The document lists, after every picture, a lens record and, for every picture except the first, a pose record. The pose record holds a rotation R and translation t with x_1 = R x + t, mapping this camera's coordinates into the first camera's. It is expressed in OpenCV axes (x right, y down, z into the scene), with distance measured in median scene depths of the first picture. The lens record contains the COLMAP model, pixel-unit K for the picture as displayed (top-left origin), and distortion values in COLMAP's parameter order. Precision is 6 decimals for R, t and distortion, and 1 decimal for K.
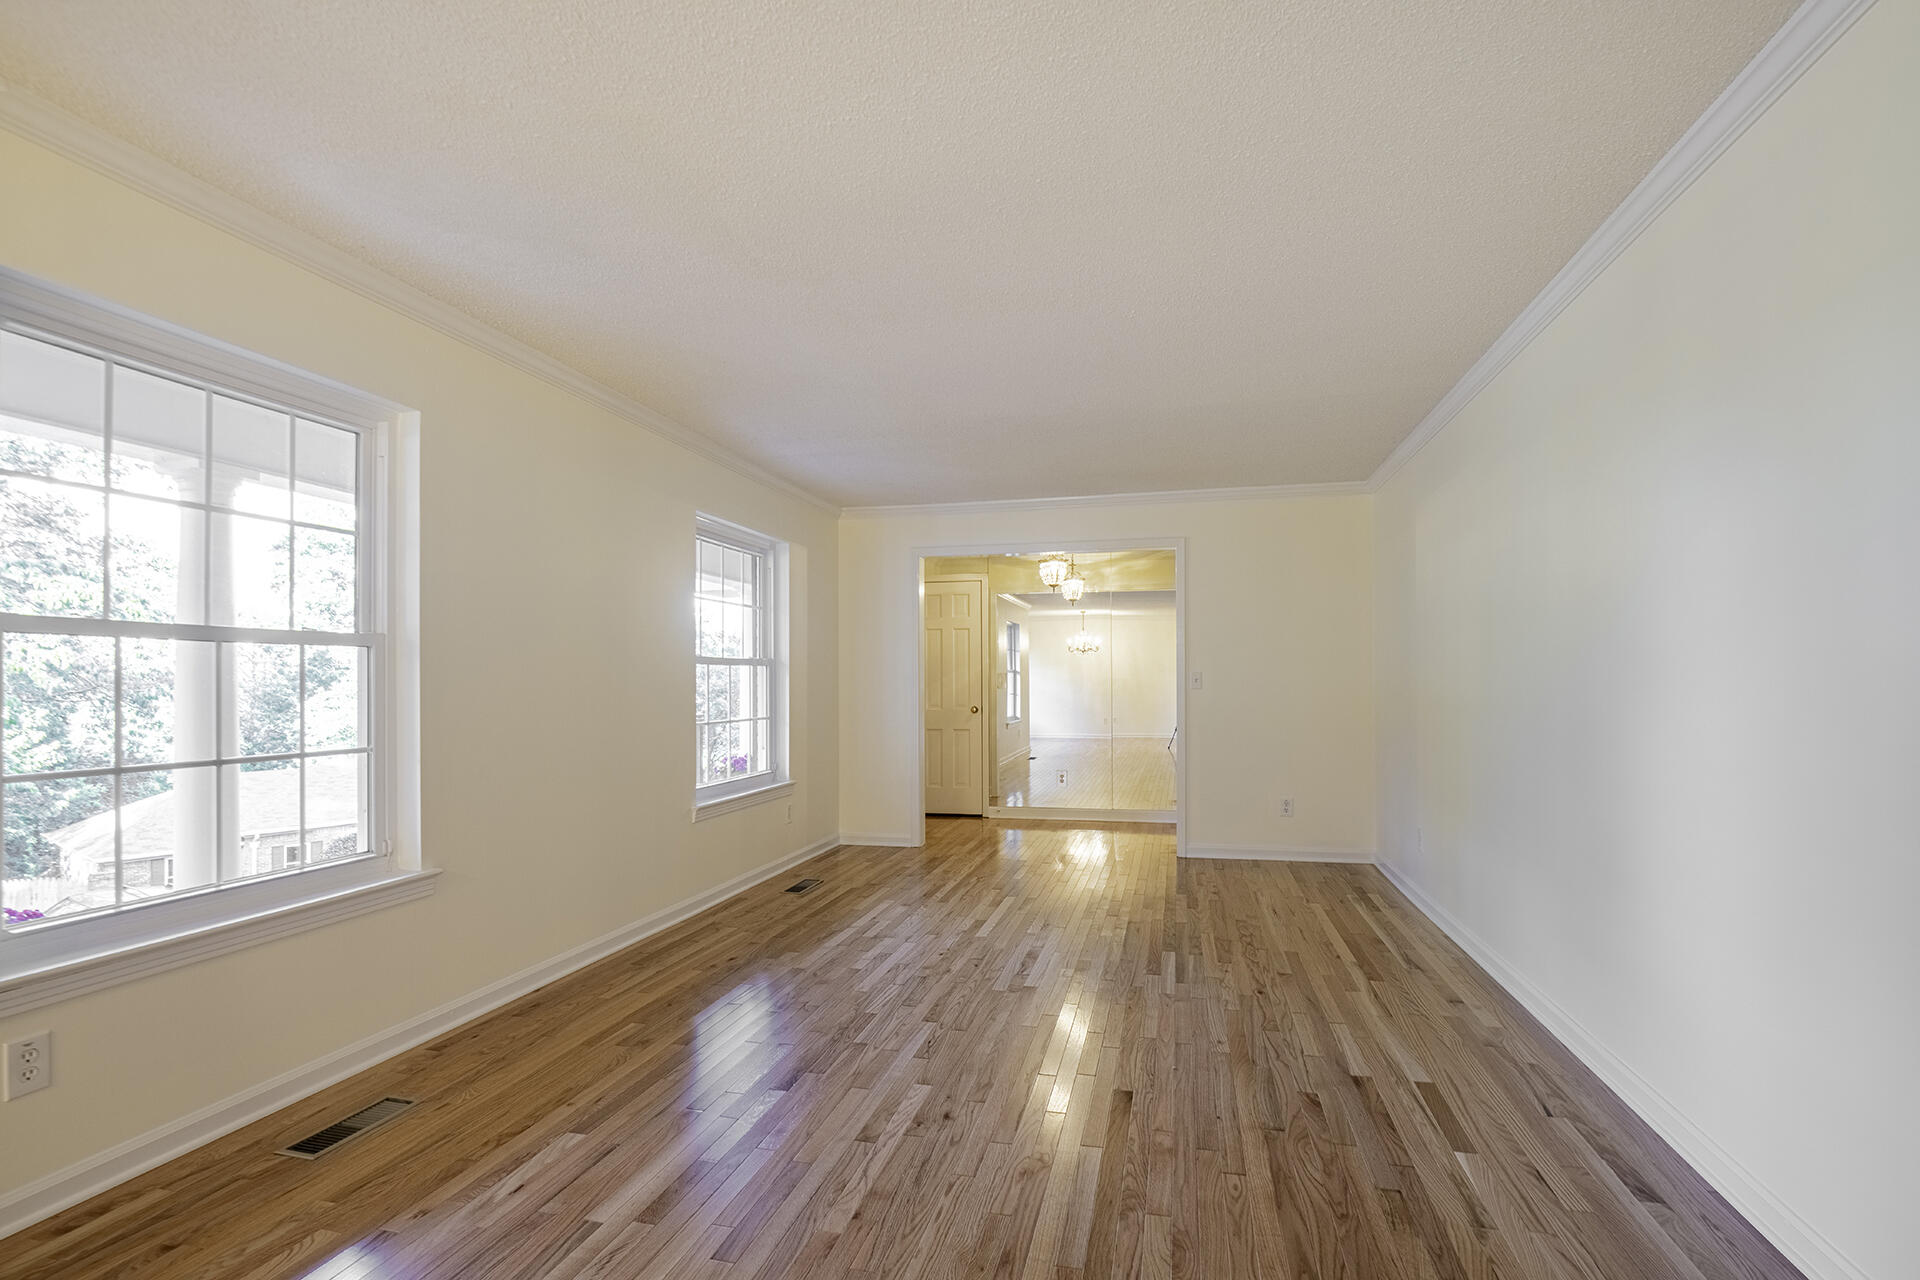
lens RADIAL K [[881.4, 0, 985.7], [0, 881.4, 670.7], [0, 0, 1]] dist [-0.009389, -0.005634]
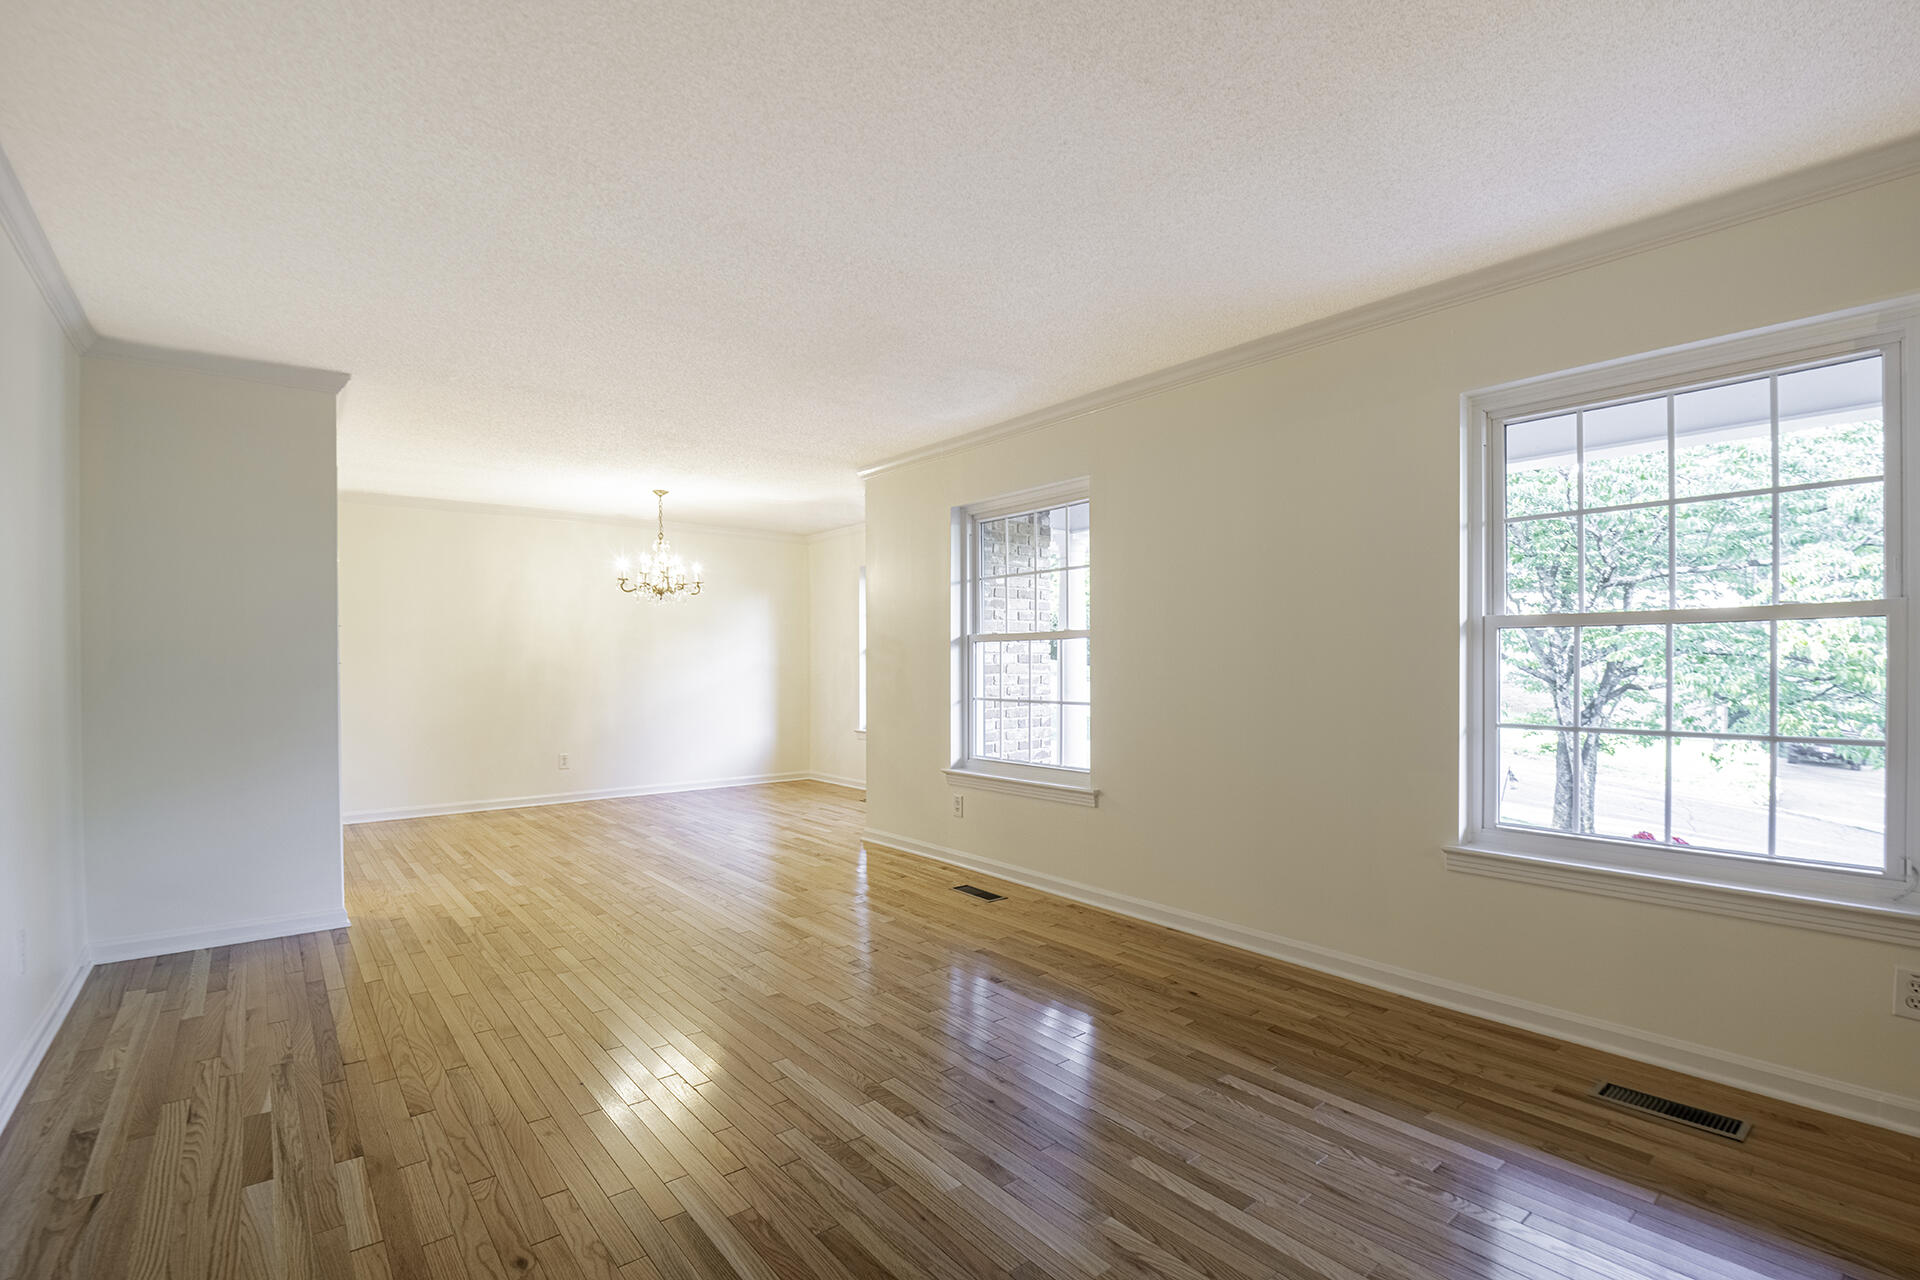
lens RADIAL K [[881.4, 0, 985.7], [0, 881.4, 670.7], [0, 0, 1]] dist [-0.009389, -0.005634]
pose [[-0.609620, 0.014965, -0.792553, 0.406243], [0.016820, 0.999841, 0.005941, 0.012695], [0.792515, -0.009709, -0.609775, 1.136268]]
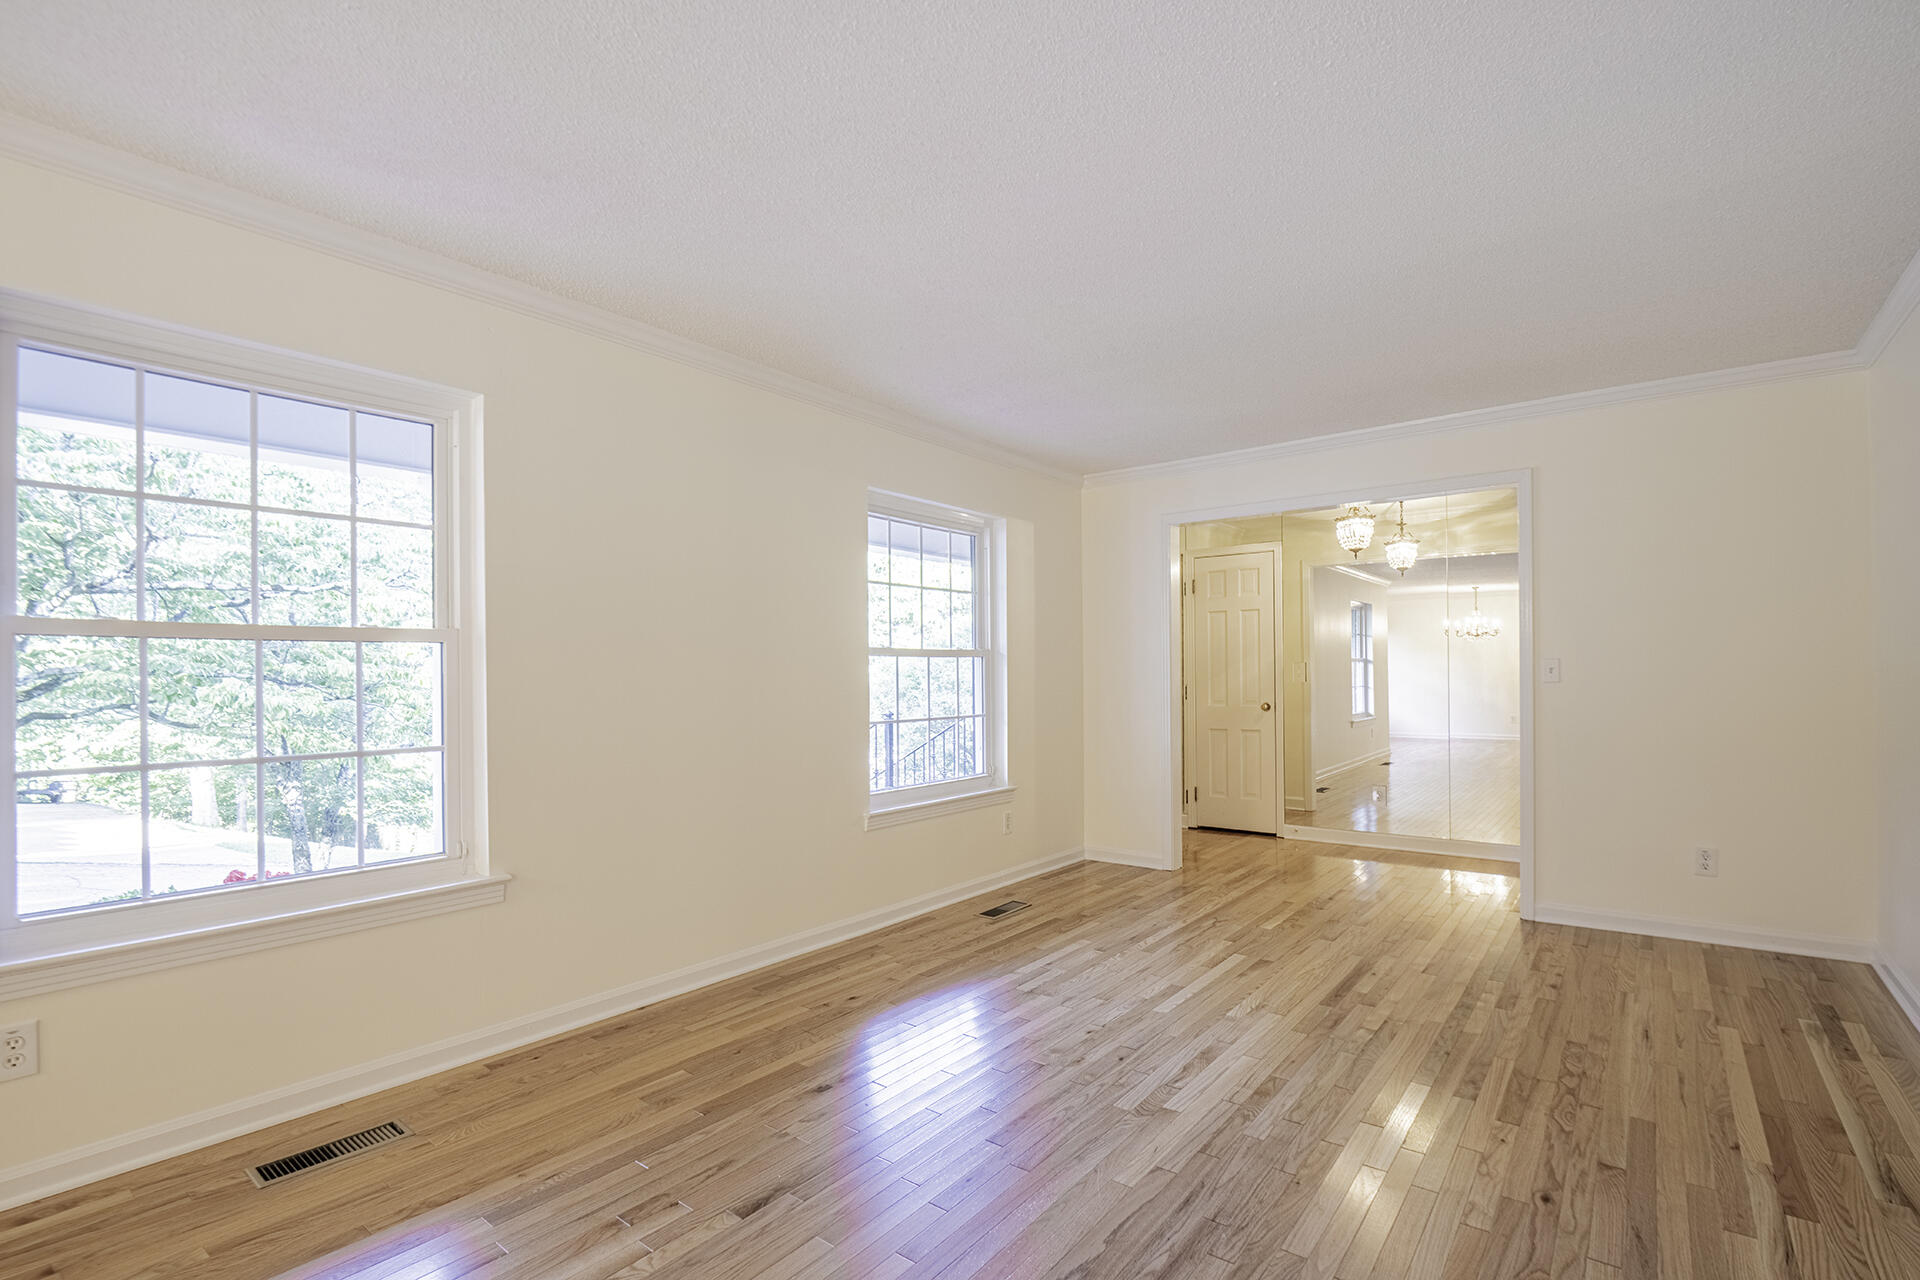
lens RADIAL K [[881.4, 0, 985.7], [0, 881.4, 670.7], [0, 0, 1]] dist [-0.009389, -0.005634]
pose [[0.909037, -0.003883, -0.416696, 0.159590], [0.008559, 0.999920, 0.009355, 0.000040], [0.416627, -0.012071, 0.908998, 0.230601]]
